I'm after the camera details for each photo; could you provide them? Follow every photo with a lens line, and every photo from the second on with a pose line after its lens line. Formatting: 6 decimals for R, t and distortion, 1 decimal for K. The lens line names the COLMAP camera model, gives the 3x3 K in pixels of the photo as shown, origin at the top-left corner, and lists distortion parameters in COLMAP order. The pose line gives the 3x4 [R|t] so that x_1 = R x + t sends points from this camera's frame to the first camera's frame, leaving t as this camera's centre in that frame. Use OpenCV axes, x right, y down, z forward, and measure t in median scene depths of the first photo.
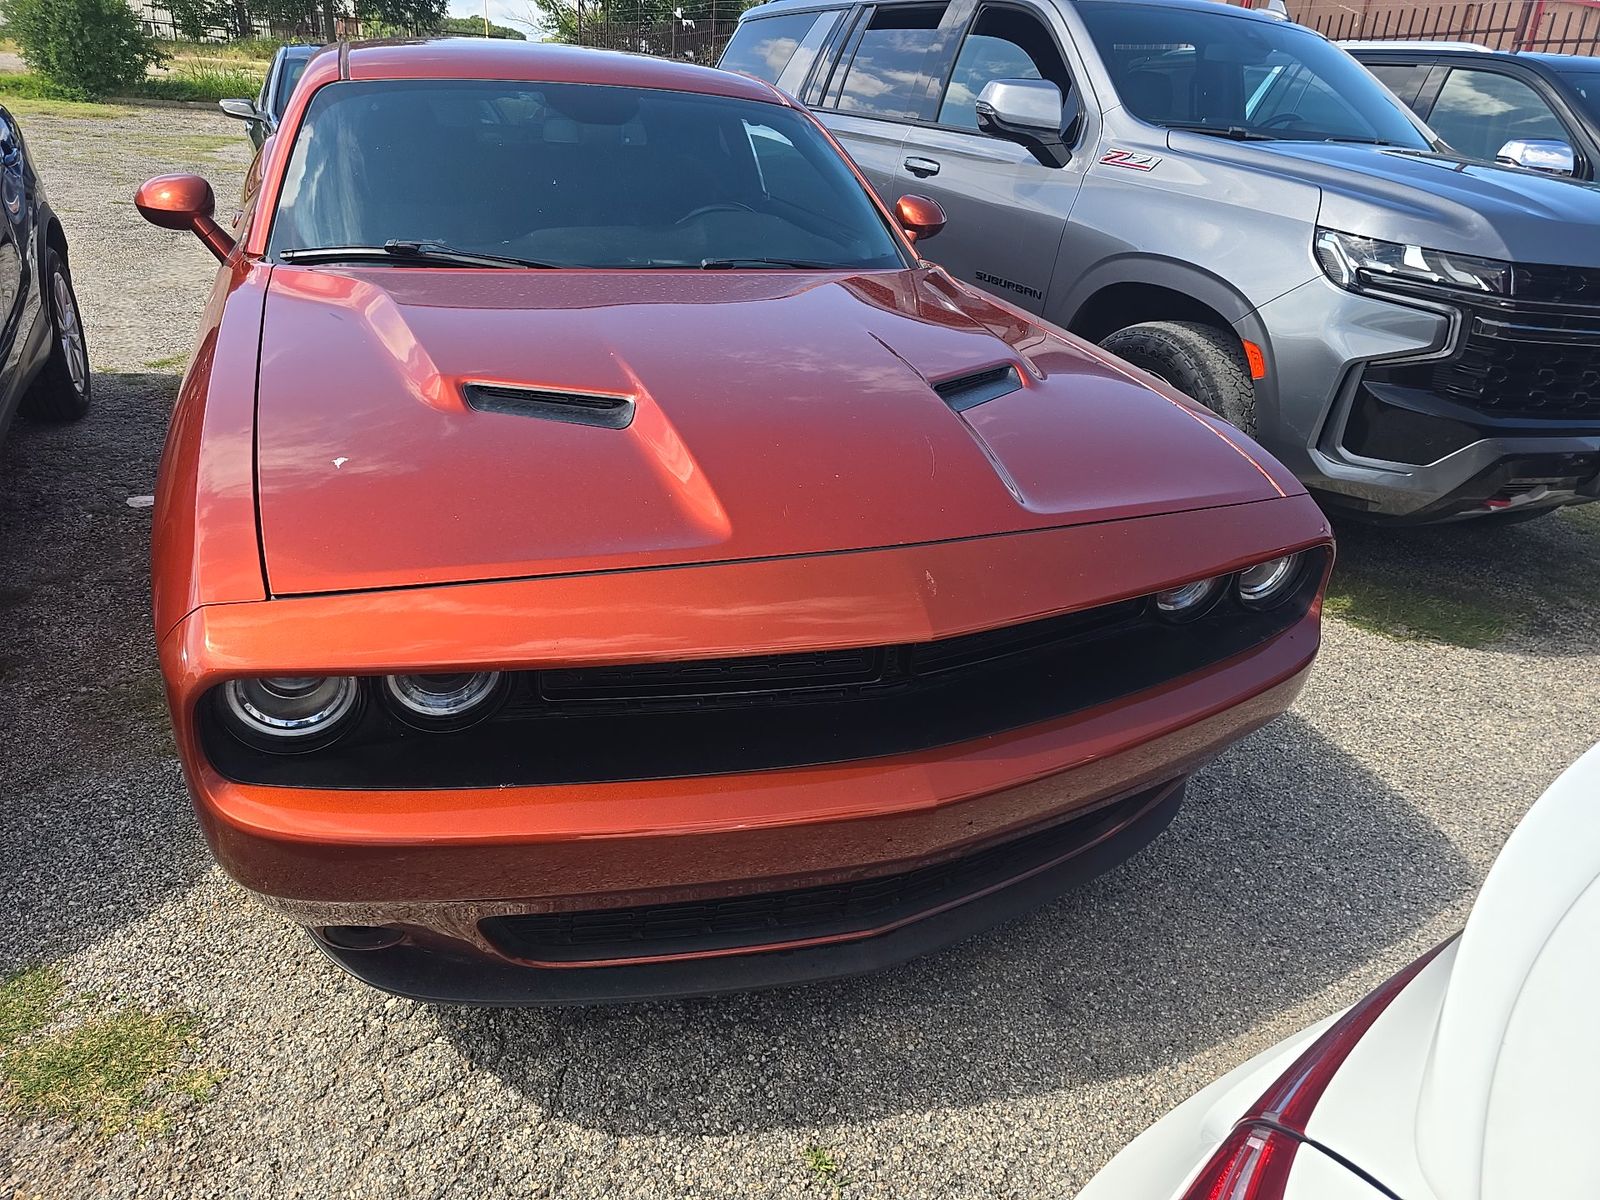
lens RADIAL K [[1094.4, 0, 791.1], [0, 1094.4, 606.5], [0, 0, 1]] dist [0.054862, -0.057638]
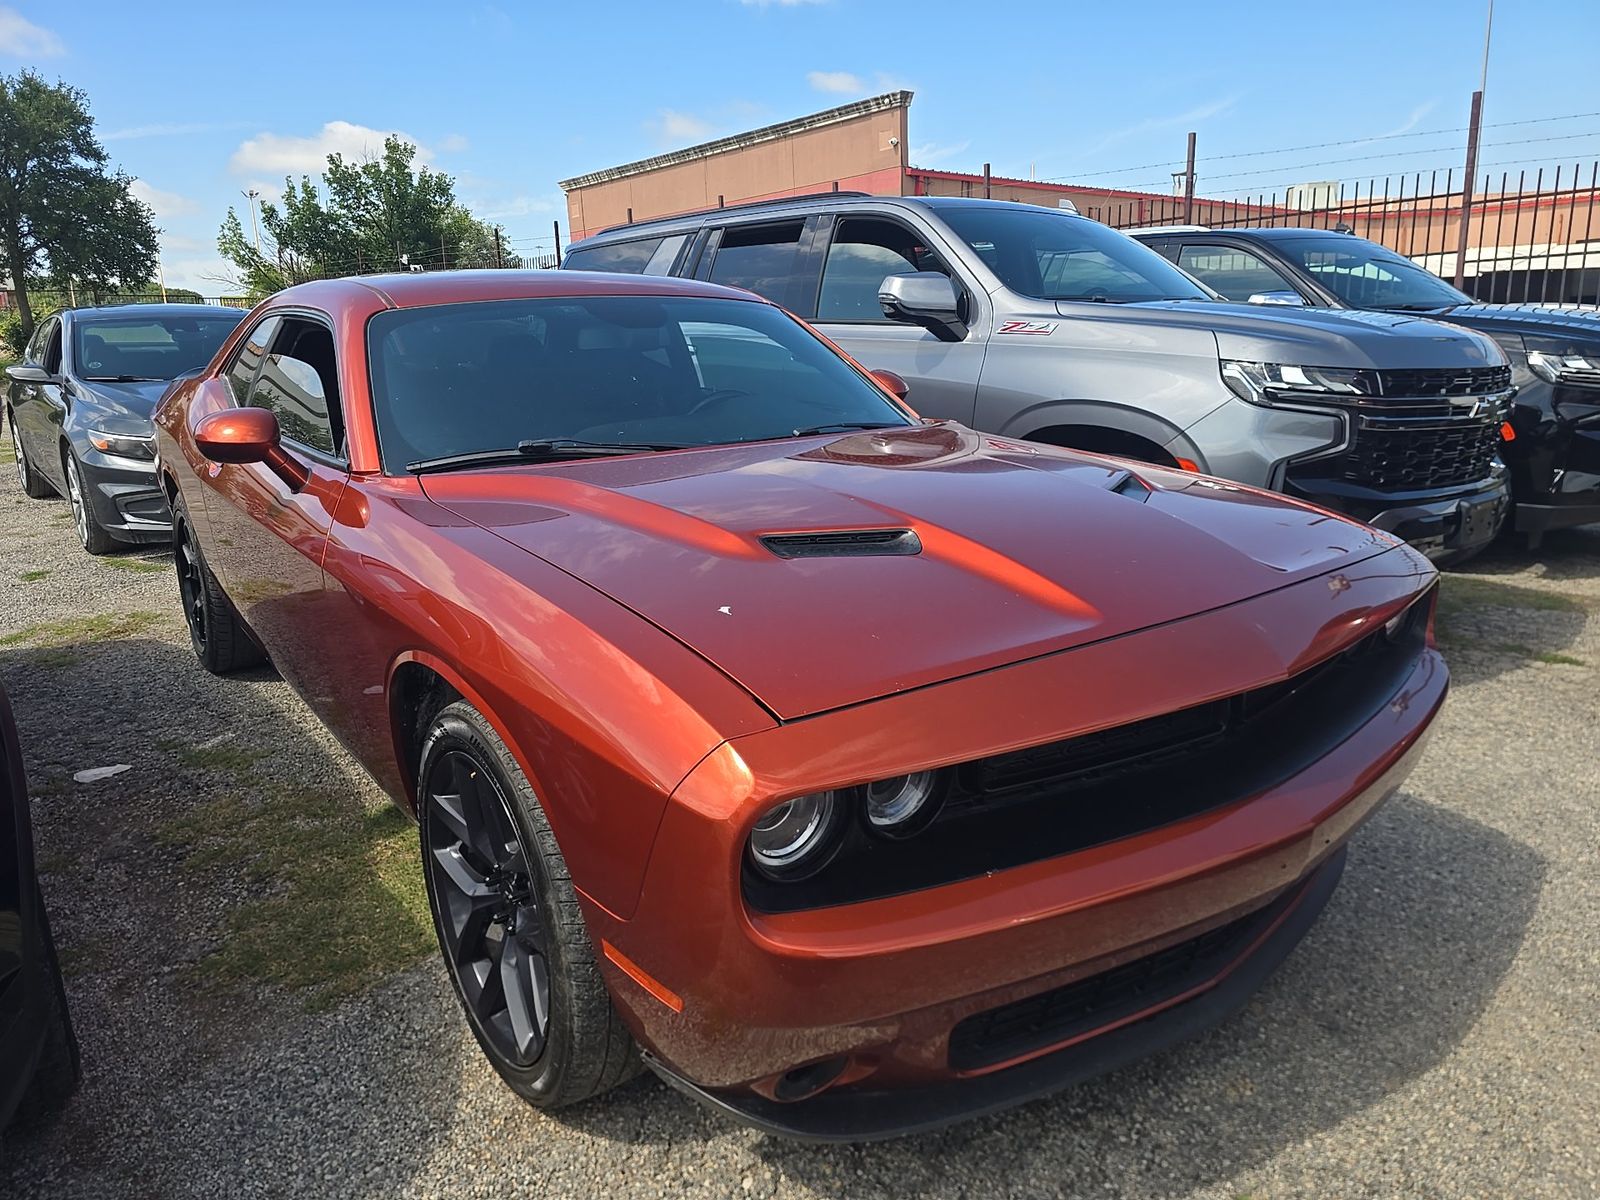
lens RADIAL K [[1098.5, 0, 800.0], [0, 1098.5, 600.0], [0, 0, 1]] dist [0.049166, -0.057767]
pose [[0.962007, -0.142150, 0.233098, -0.317100], [0.181942, 0.970346, -0.159139, 0.021718], [-0.203565, 0.195503, 0.959344, -0.014780]]
